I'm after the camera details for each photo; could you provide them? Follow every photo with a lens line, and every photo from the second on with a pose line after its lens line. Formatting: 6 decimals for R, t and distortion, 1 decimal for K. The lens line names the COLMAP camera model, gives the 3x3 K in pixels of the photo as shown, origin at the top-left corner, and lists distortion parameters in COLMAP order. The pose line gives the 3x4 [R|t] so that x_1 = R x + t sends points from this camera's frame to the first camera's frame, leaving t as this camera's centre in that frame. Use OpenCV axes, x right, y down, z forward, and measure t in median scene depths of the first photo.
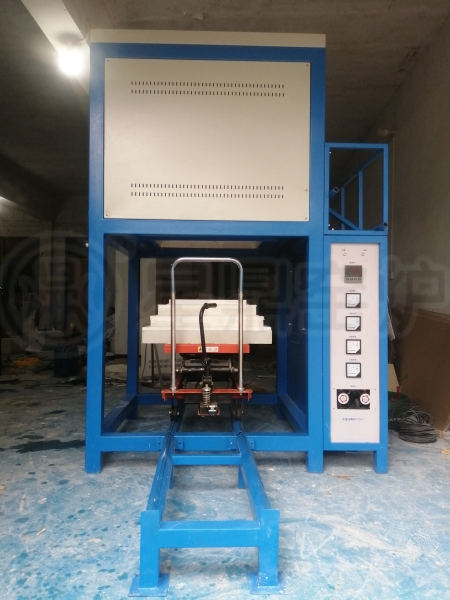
lens RADIAL K [[470.8, 0, 225.0], [0, 470.8, 300.0], [0, 0, 1]] dist [0.049935, -0.074224]
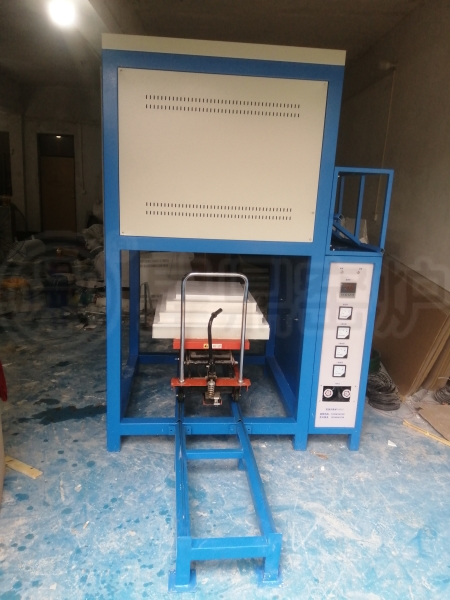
lens RADIAL K [[471.3, 0, 228.4], [0, 471.3, 300.8], [0, 0, 1]] dist [0.070165, -0.114978]
pose [[0.997291, 0.024287, 0.069436, -0.084313], [-0.041090, 0.966860, 0.251978, -0.300533], [-0.061015, -0.254148, 0.965239, -0.059955]]
